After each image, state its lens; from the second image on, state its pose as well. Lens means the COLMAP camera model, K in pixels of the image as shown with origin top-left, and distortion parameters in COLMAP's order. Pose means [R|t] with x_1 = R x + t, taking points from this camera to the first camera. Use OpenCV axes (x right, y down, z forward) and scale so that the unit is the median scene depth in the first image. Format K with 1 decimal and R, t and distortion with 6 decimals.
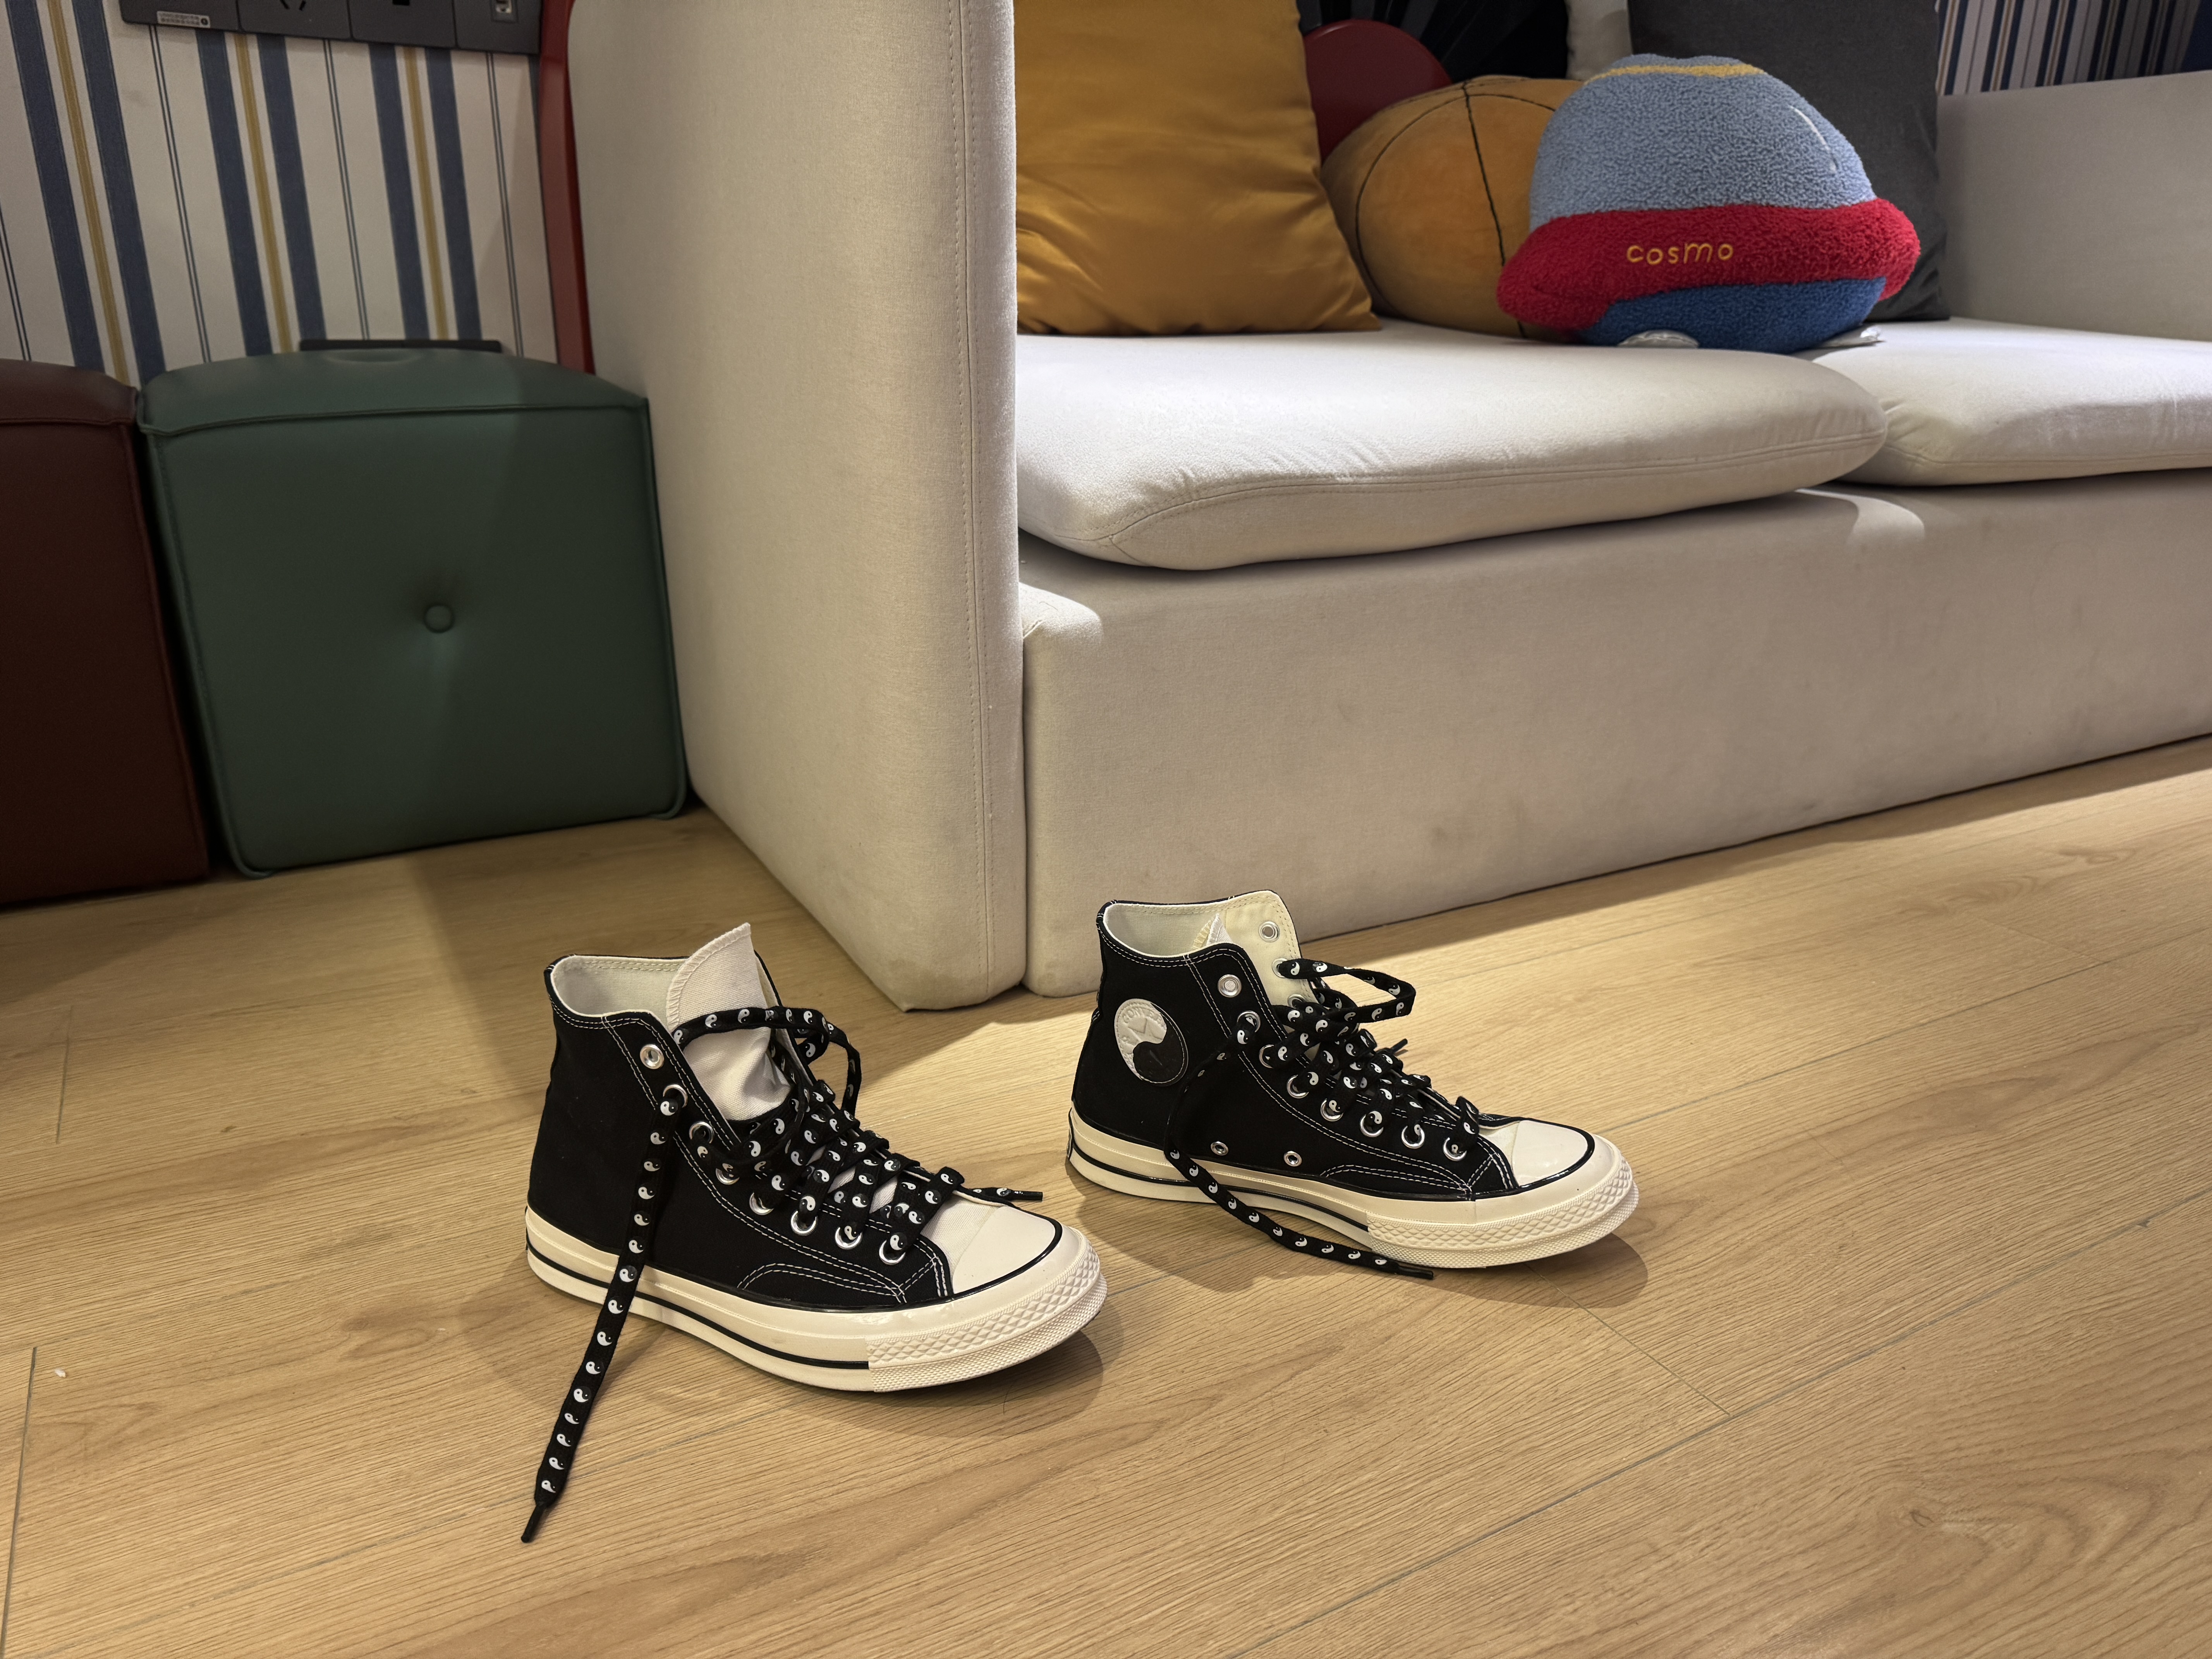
lens RADIAL K [[1581.6, 0, 1091.8], [0, 1581.6, 816.6], [0, 0, 1]] dist [-0.004648, -0.004014]
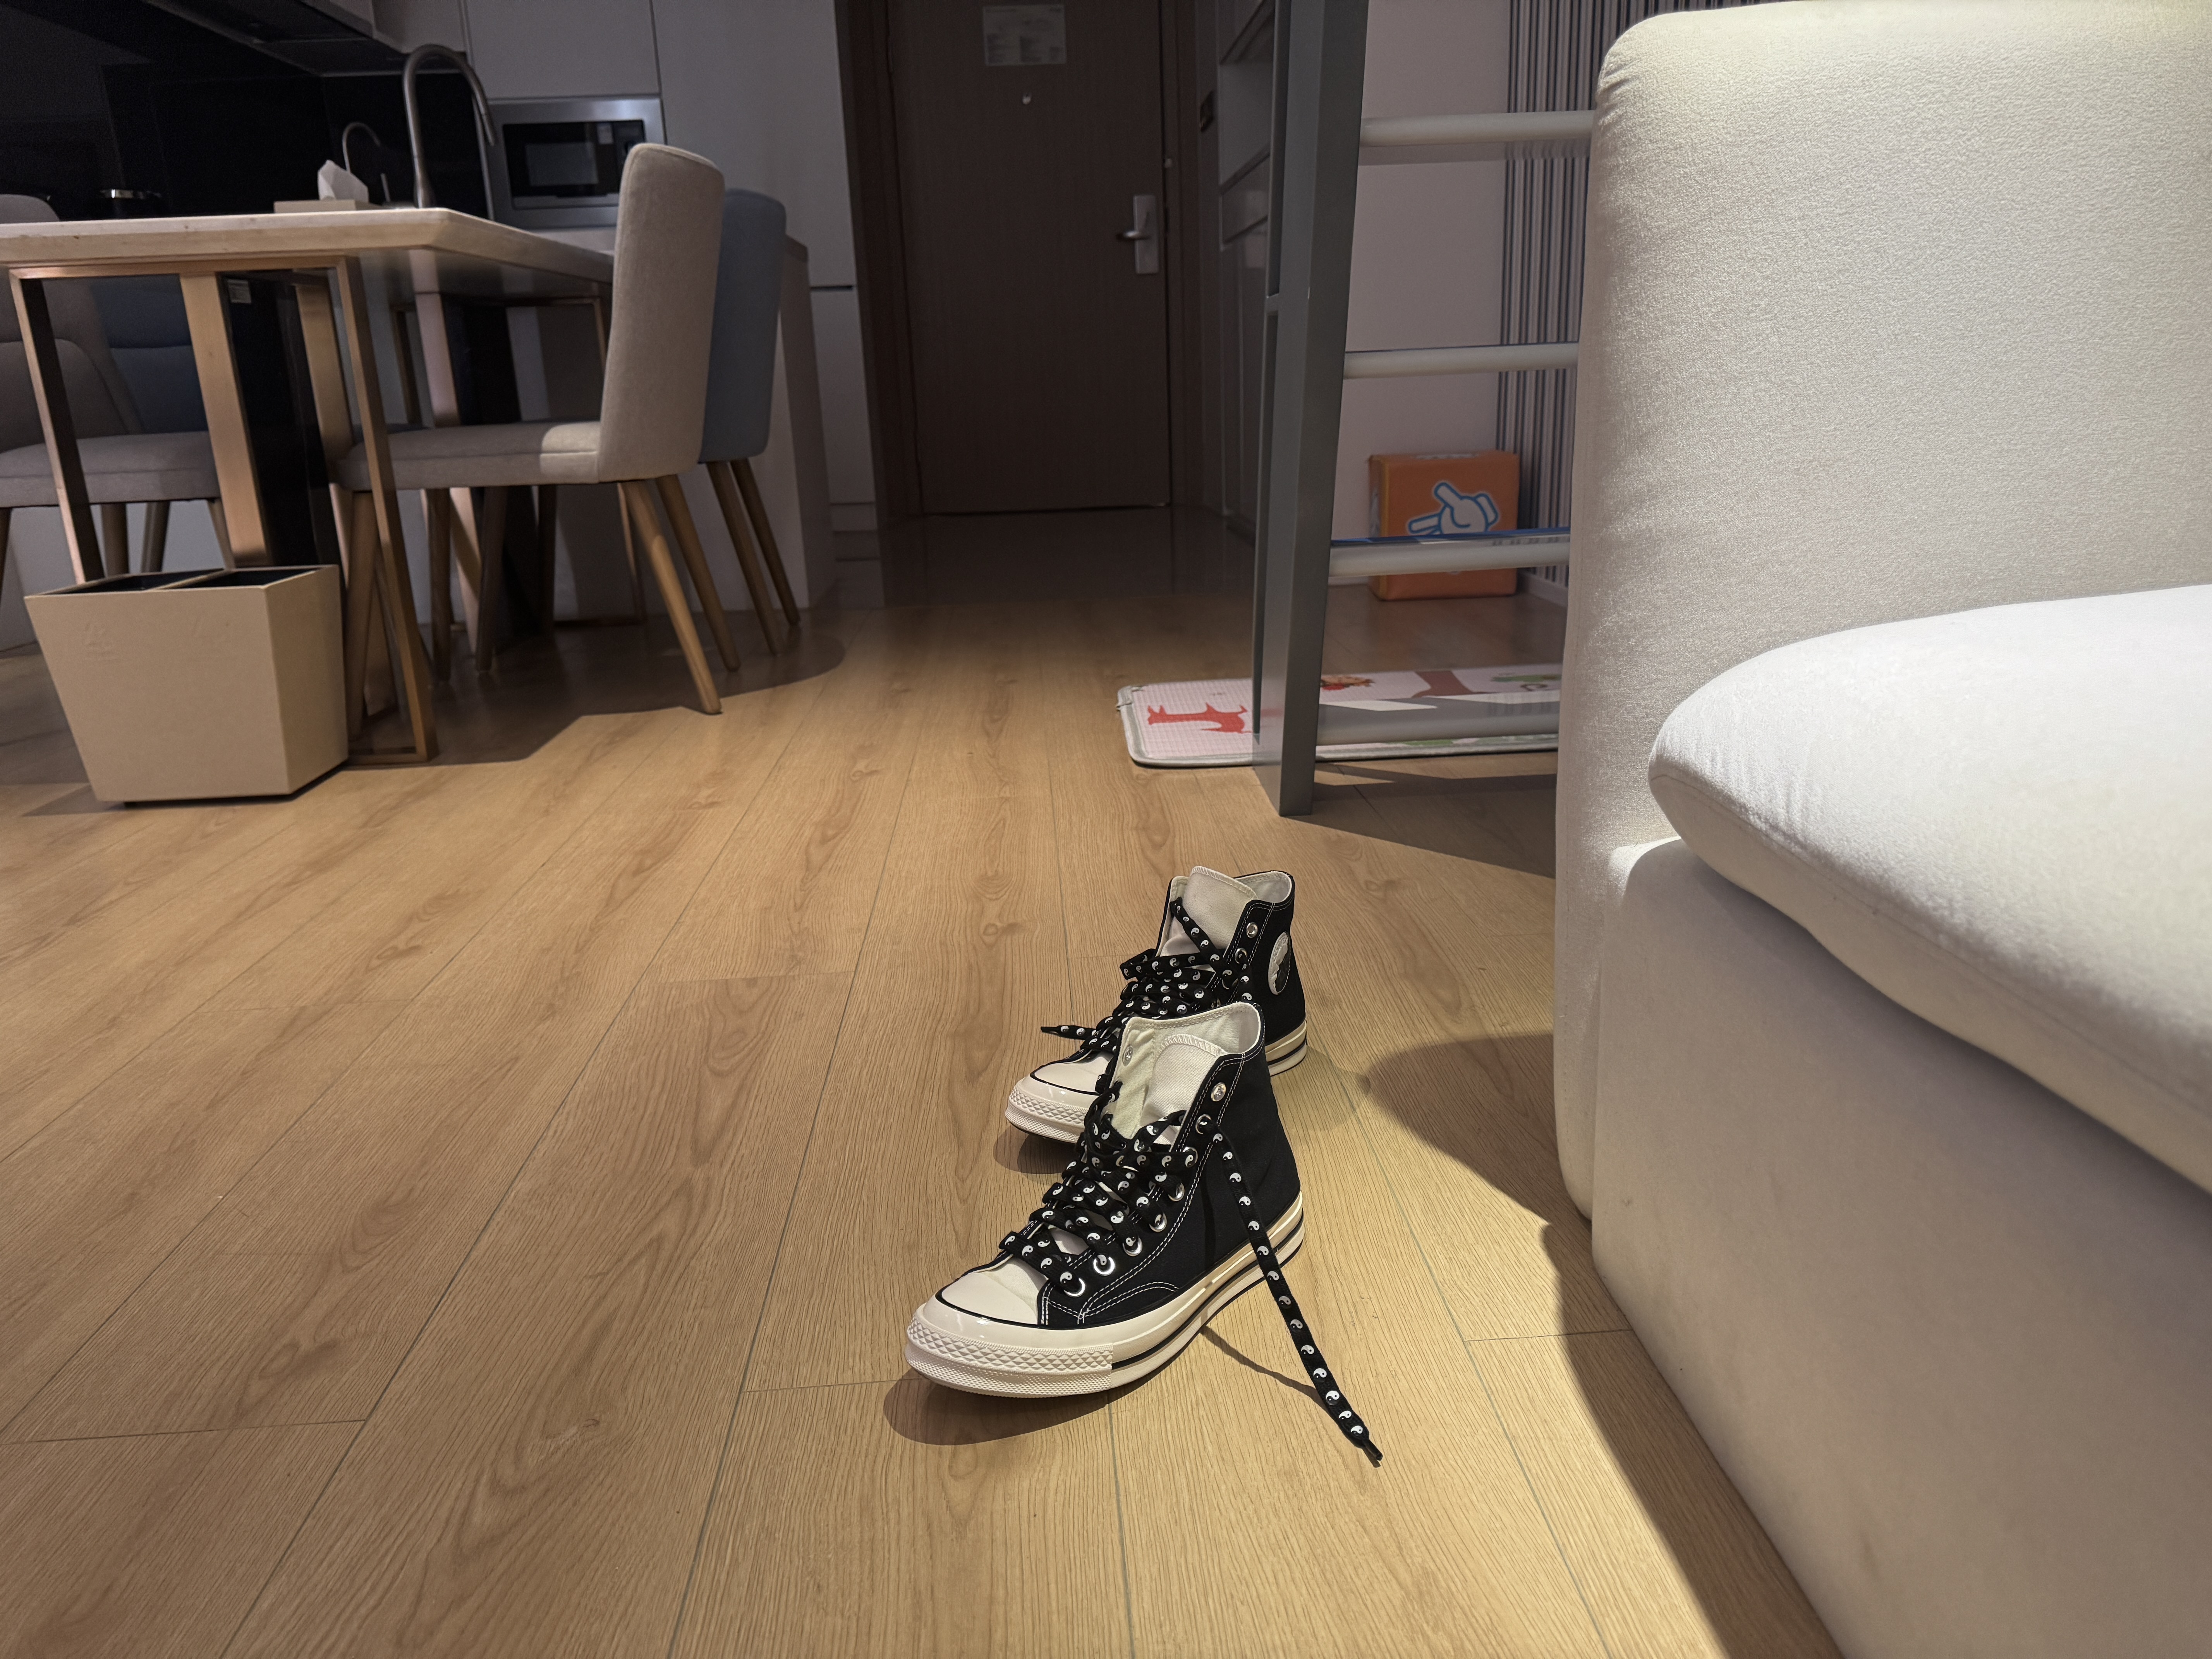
lens RADIAL K [[1581.6, 0, 1089.6], [0, 1581.6, 835.5], [0, 0, 1]] dist [-0.004648, -0.004014]
pose [[-0.441601, 0.259999, -0.858714, 0.866687], [-0.266701, 0.875790, 0.402322, -0.410470], [0.856656, 0.406686, -0.317407, 1.009051]]
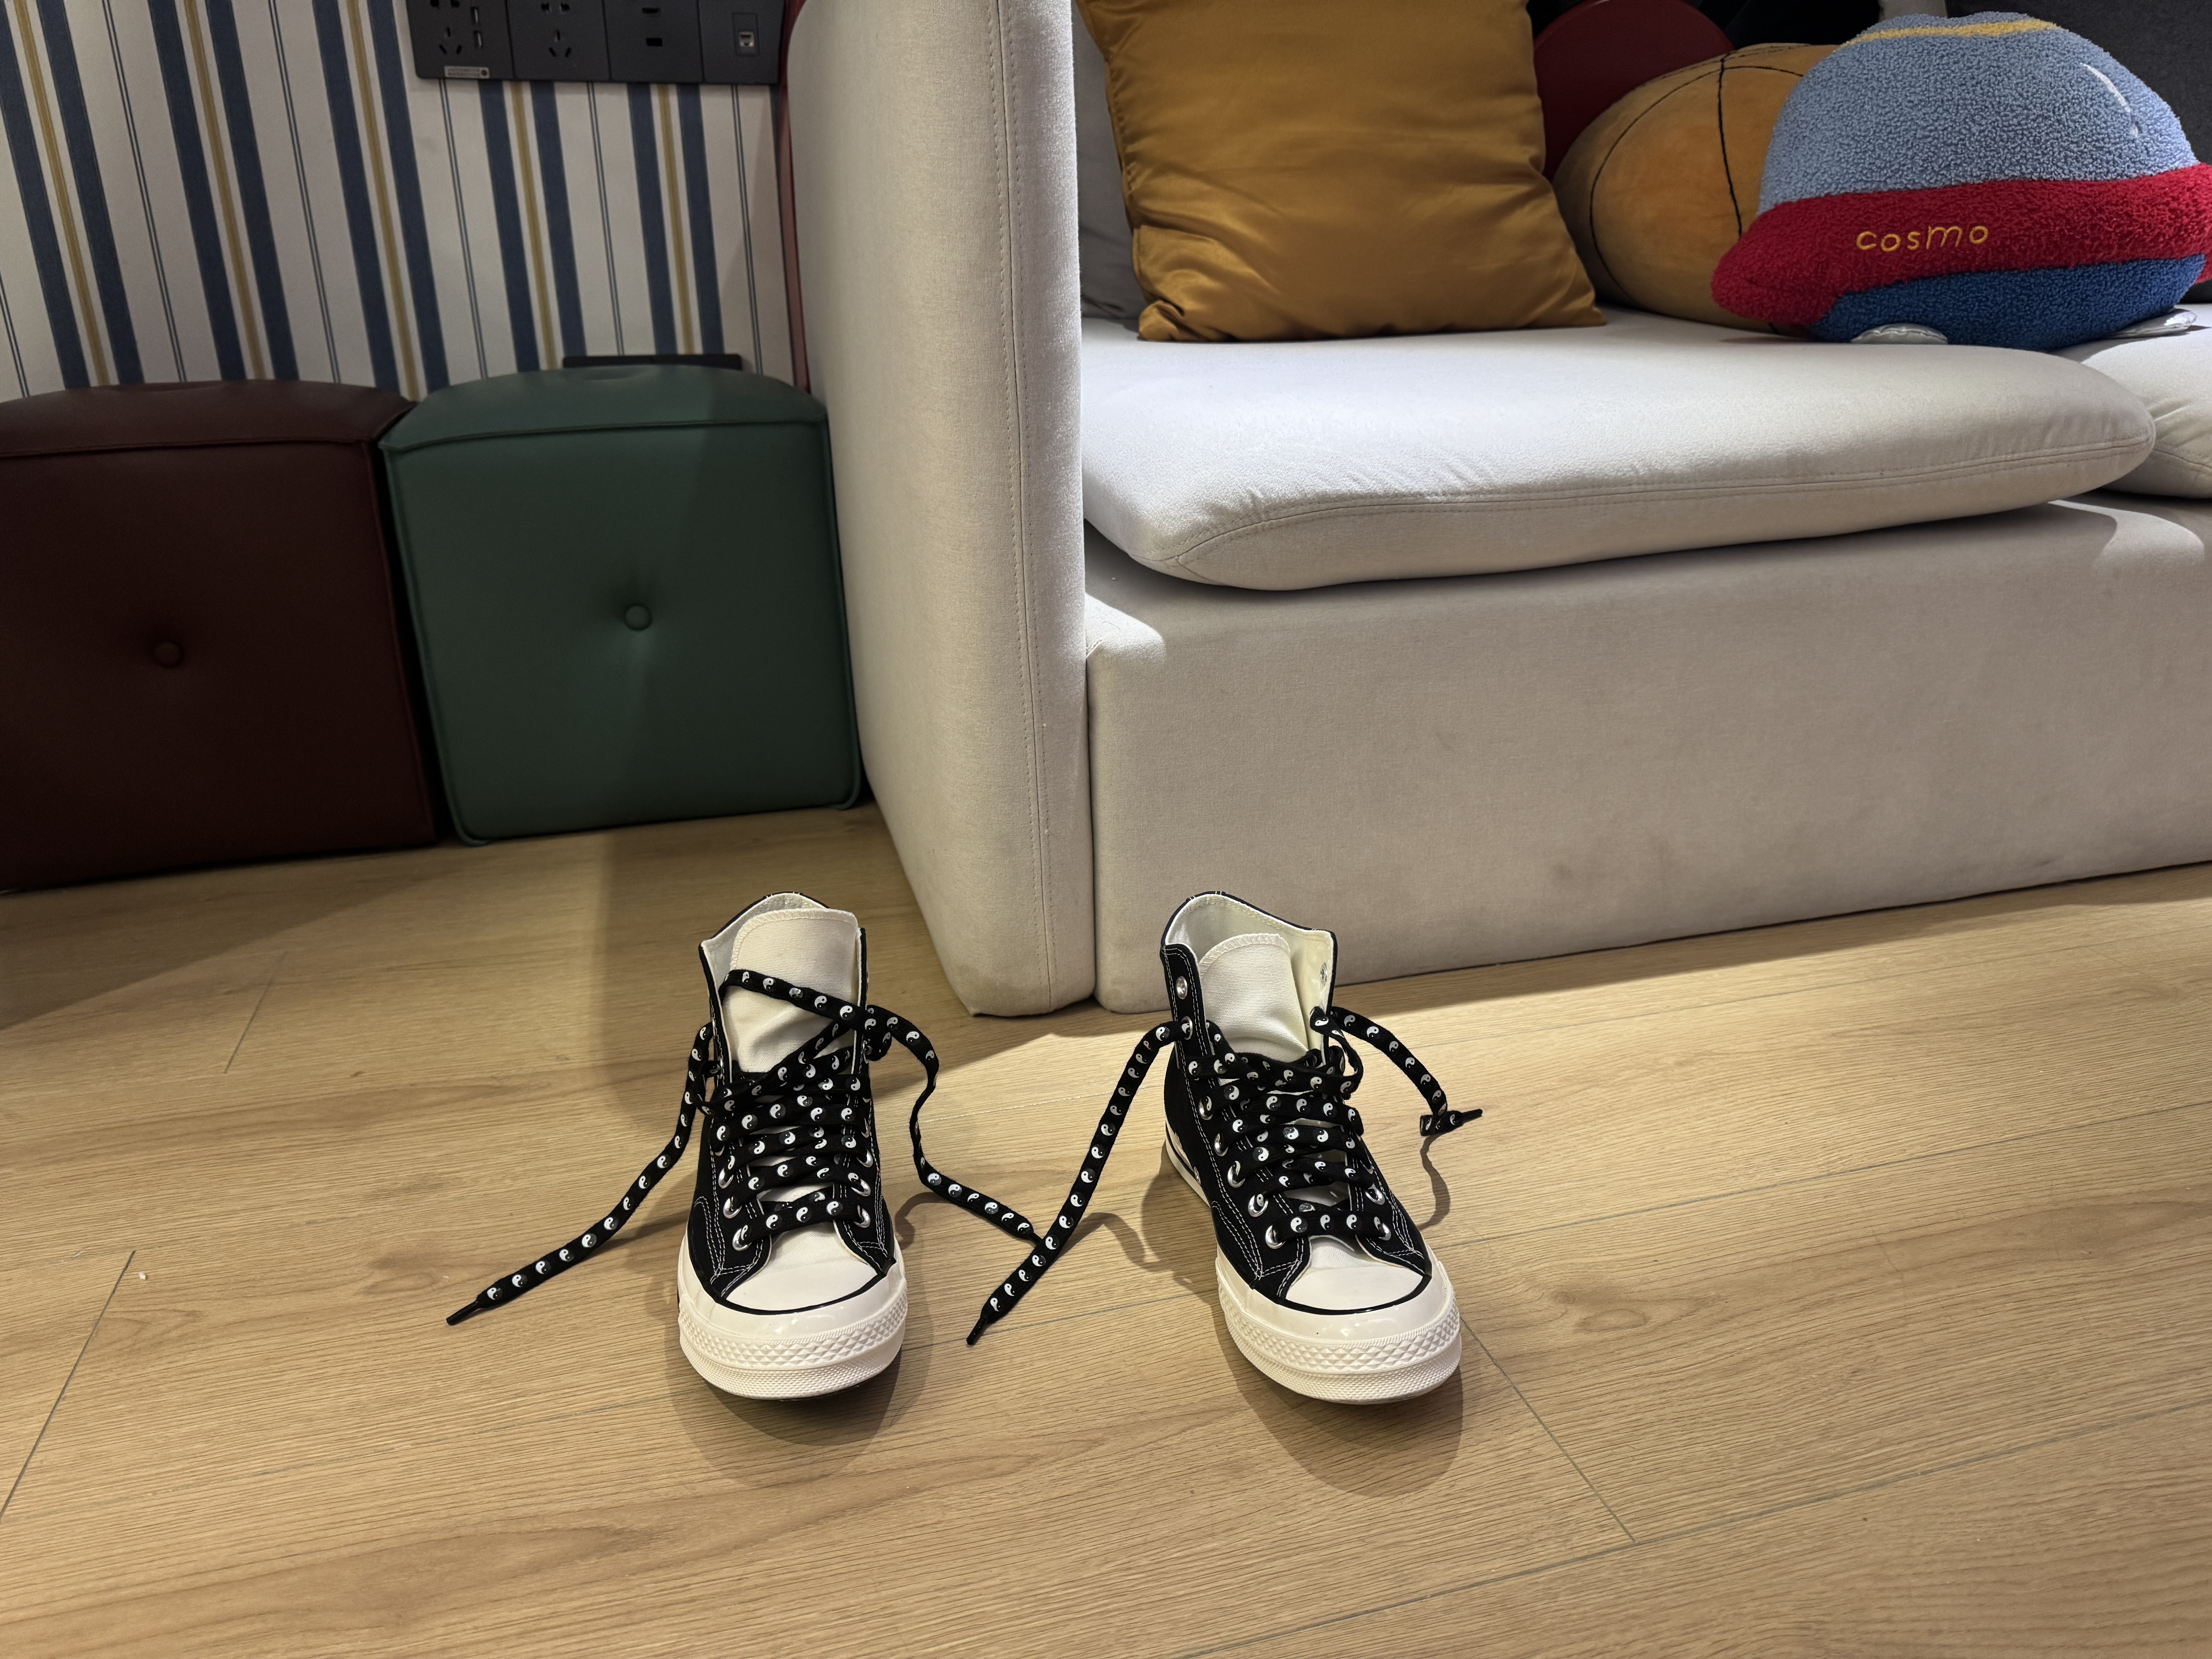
lens RADIAL K [[1581.6, 0, 1102.5], [0, 1581.6, 812.2], [0, 0, 1]] dist [-0.004648, -0.004014]
pose [[0.970411, 0.051834, -0.235831, 0.206592], [-0.049493, 0.998649, 0.015842, -0.030581], [0.236333, -0.003701, 0.971665, 0.024356]]
